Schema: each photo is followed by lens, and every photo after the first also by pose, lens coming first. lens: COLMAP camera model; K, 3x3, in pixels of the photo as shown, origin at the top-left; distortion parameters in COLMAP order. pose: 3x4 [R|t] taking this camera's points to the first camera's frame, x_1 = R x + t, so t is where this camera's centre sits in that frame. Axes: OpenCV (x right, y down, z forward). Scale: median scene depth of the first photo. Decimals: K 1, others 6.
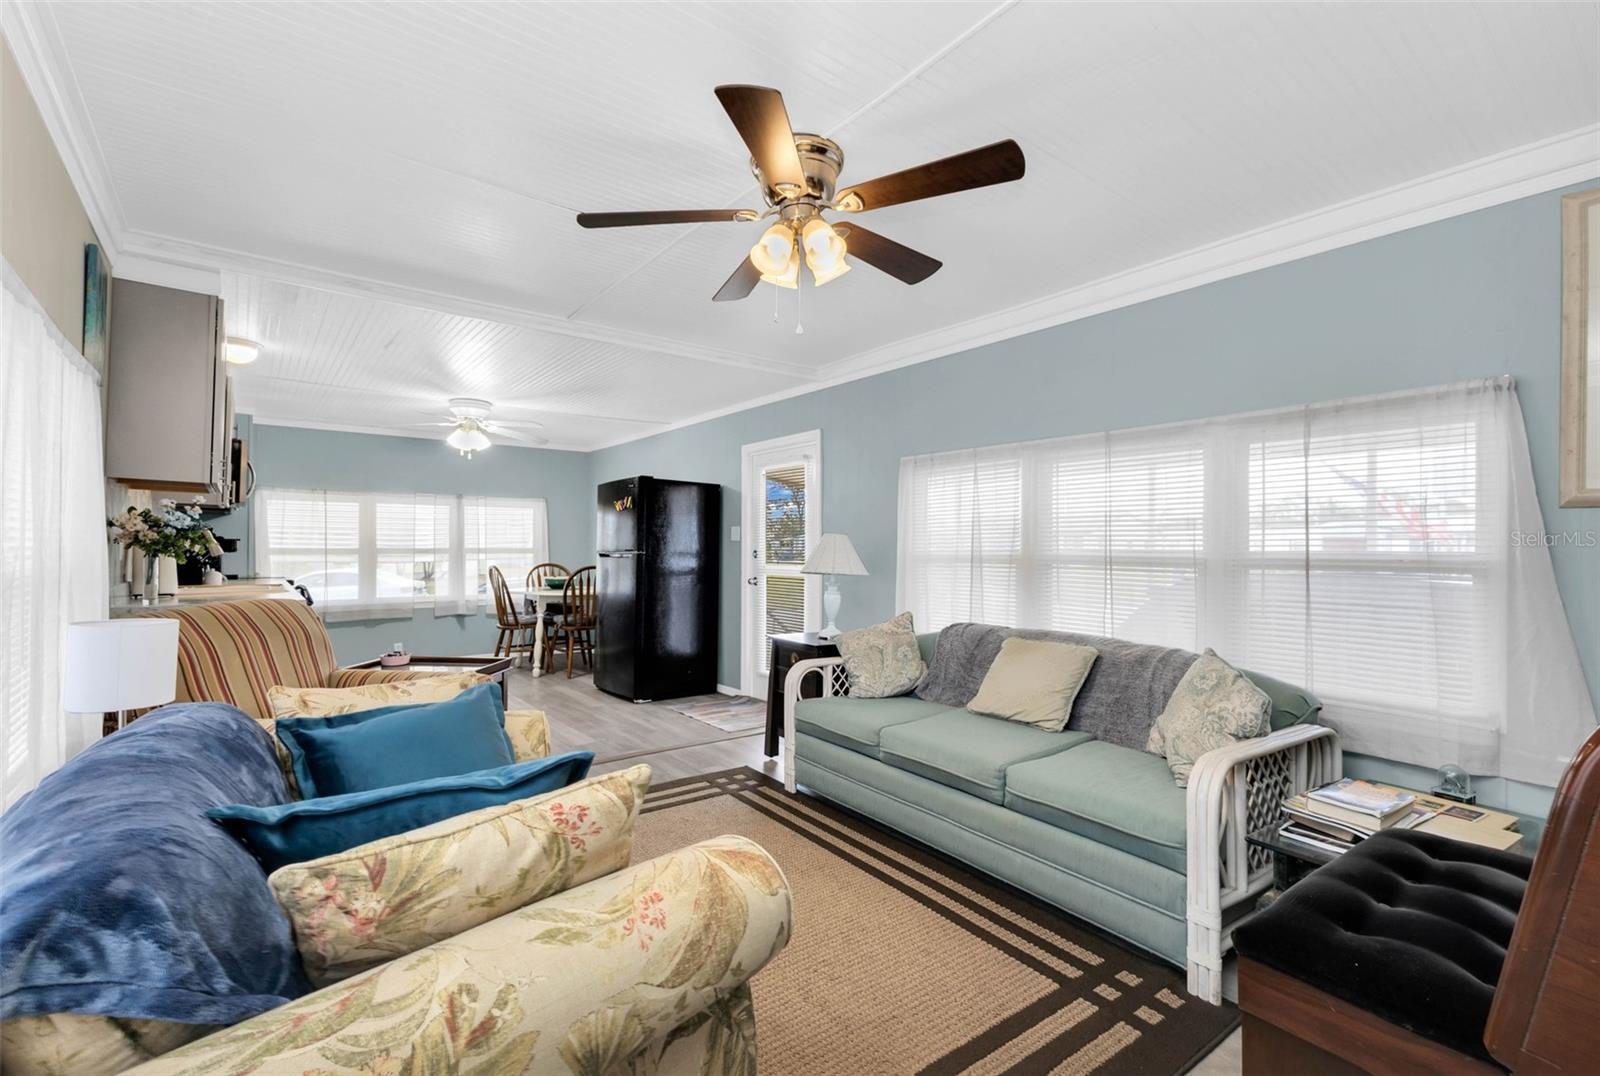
lens RADIAL K [[719.2, 0, 794.8], [0, 719.2, 547.8], [0, 0, 1]] dist [0.003420, 0.000116]
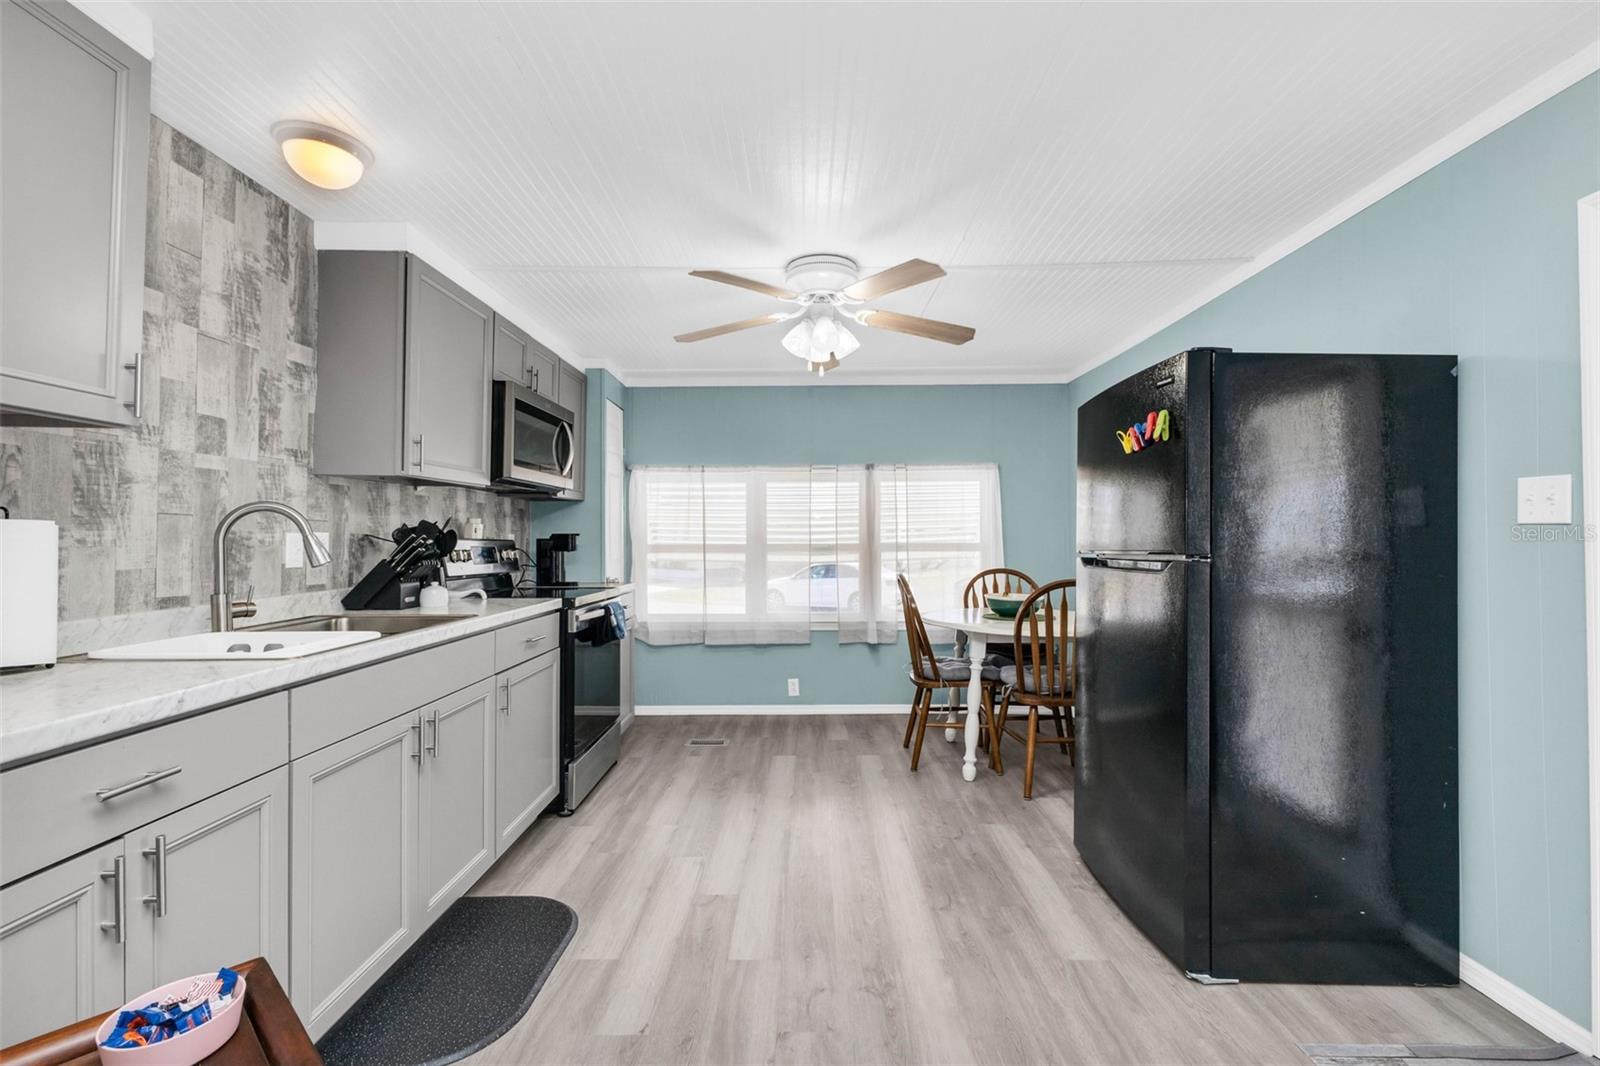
lens RADIAL K [[709.6, 0, 800.4], [0, 709.6, 530.0], [0, 0, 1]] dist [0.009603, -0.000971]
pose [[0.788526, -0.013987, -0.614842, -0.167113], [0.006826, 0.999879, -0.013992, -0.005028], [0.614963, 0.006836, 0.788526, 0.660018]]
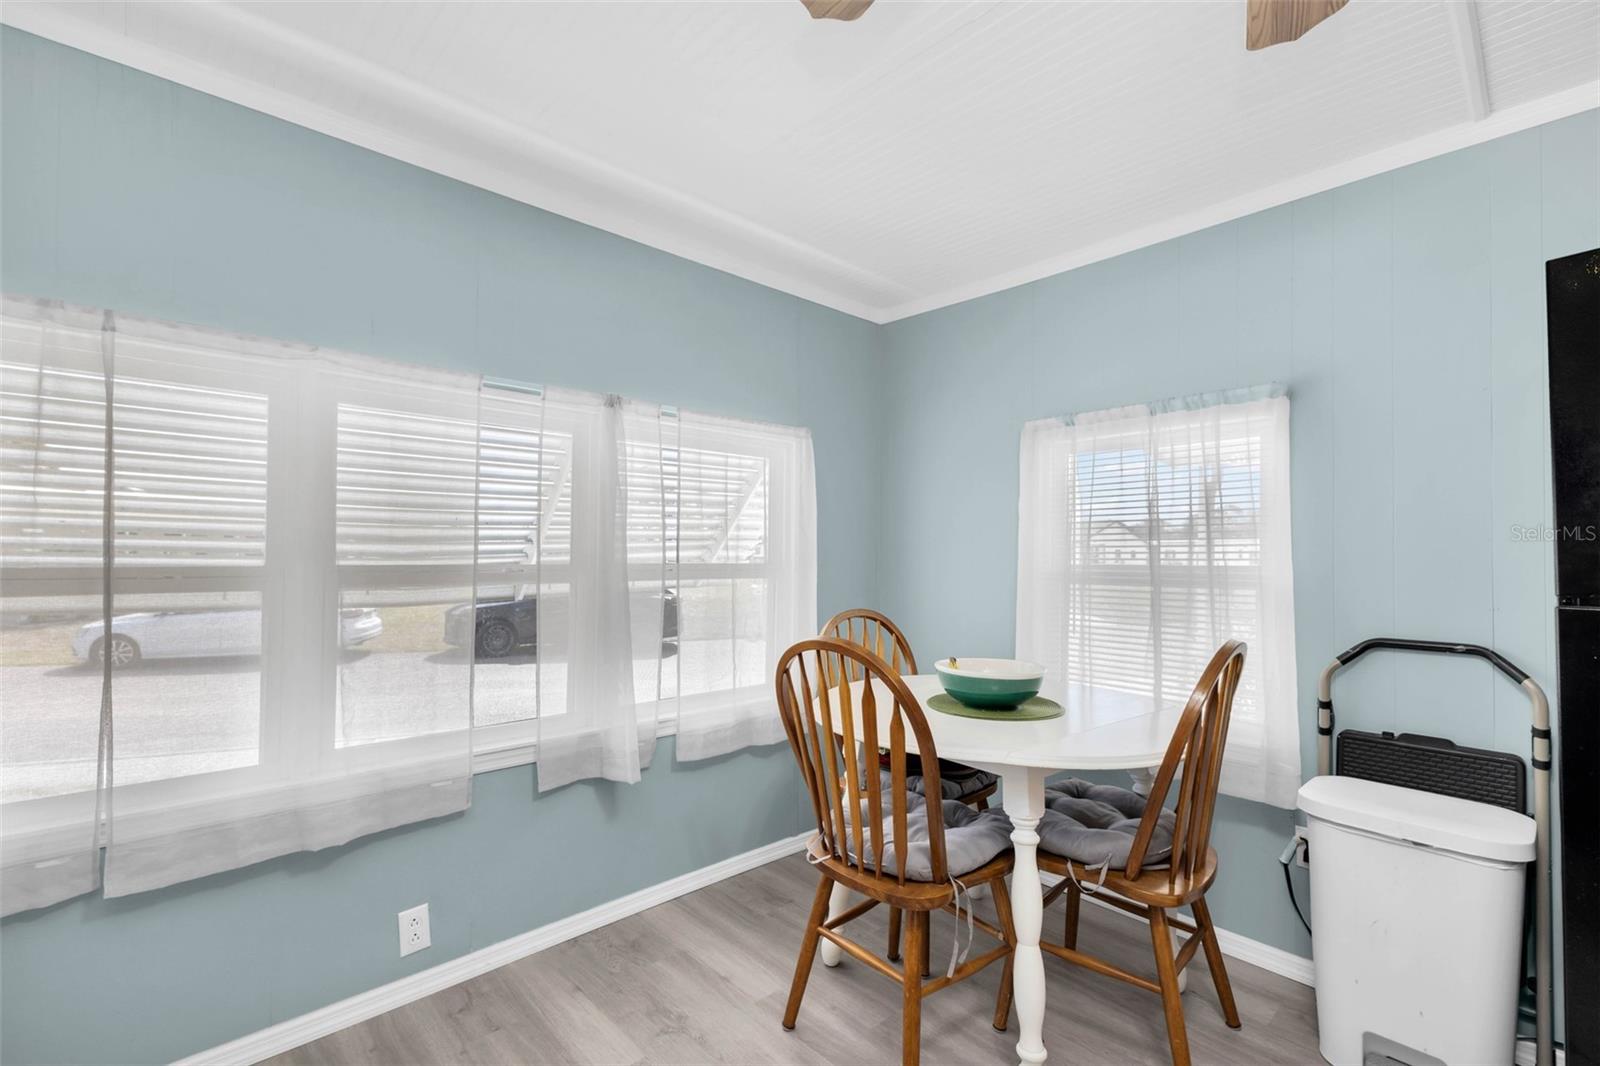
lens RADIAL K [[709.6, 0, 807.6], [0, 709.6, 530.2], [0, 0, 1]] dist [0.009603, -0.000971]
pose [[0.994428, 0.004928, 0.105300, -0.620805], [-0.001961, 0.999599, -0.028263, -0.008659], [-0.105397, 0.027899, 0.994039, 1.023096]]
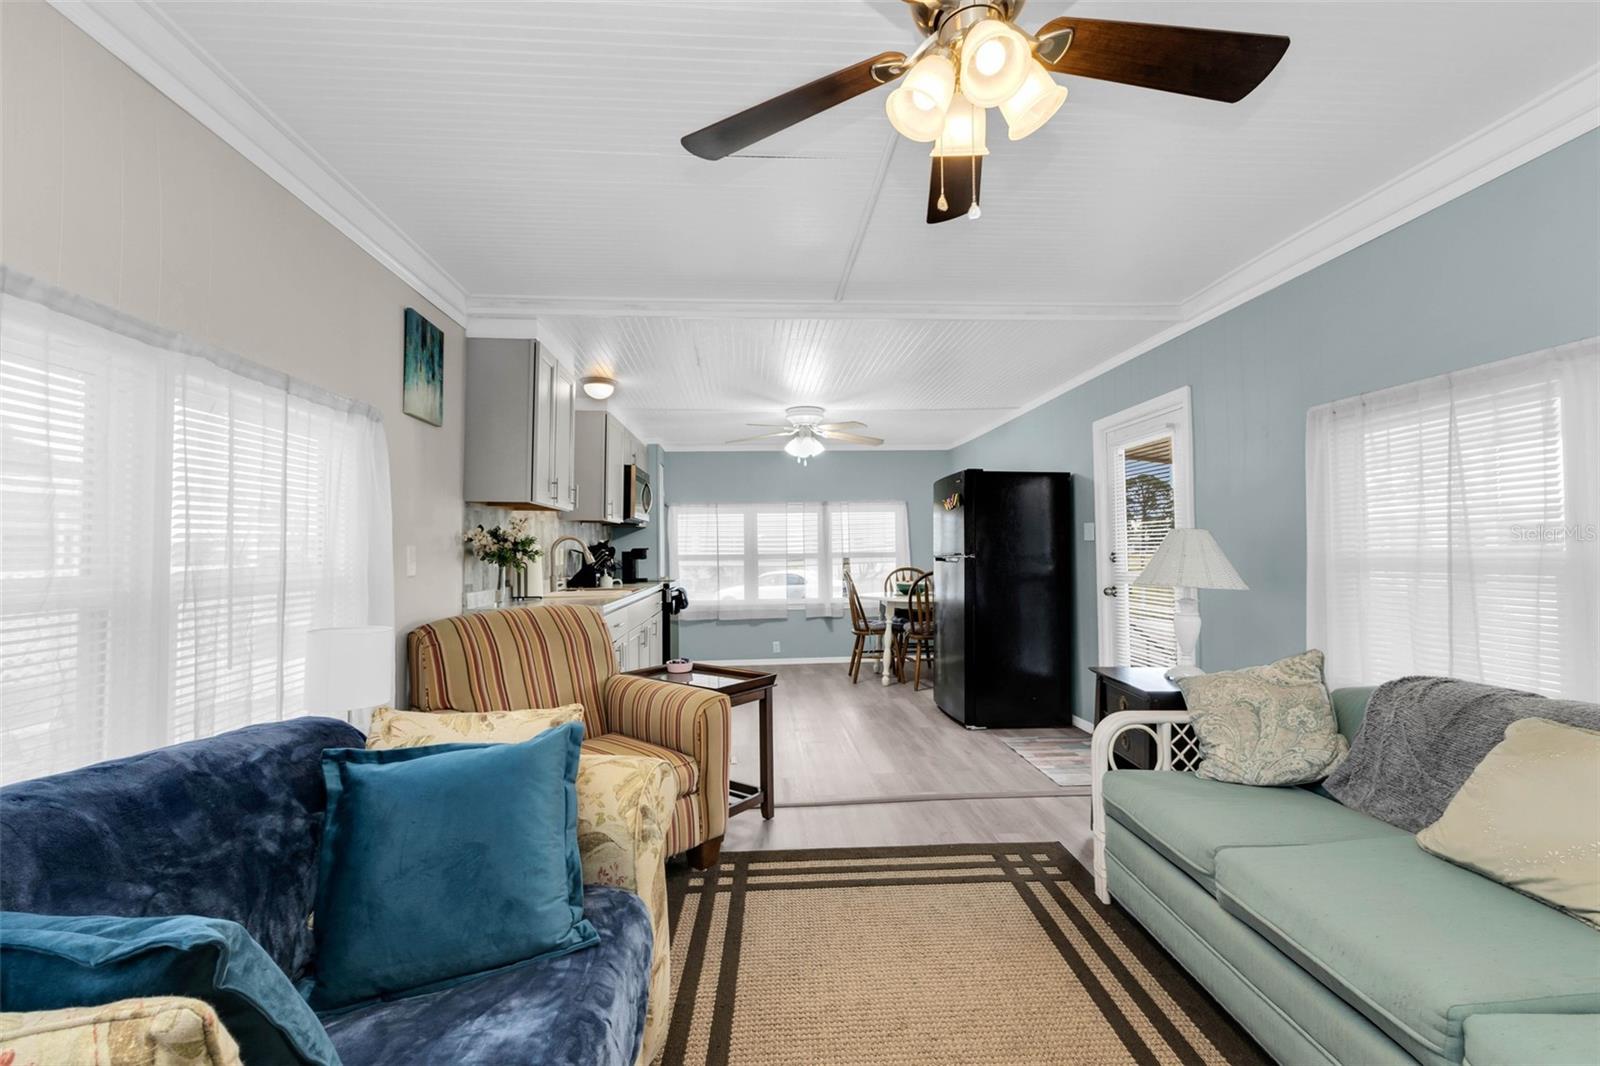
lens RADIAL K [[709.6, 0, 795.1], [0, 709.6, 532.6], [0, 0, 1]] dist [0.009603, -0.000971]
pose [[0.833091, -0.028267, -0.552413, 0.097764], [0.015989, 0.999507, -0.027032, -0.002642], [0.552904, 0.013688, 0.833132, 0.179938]]
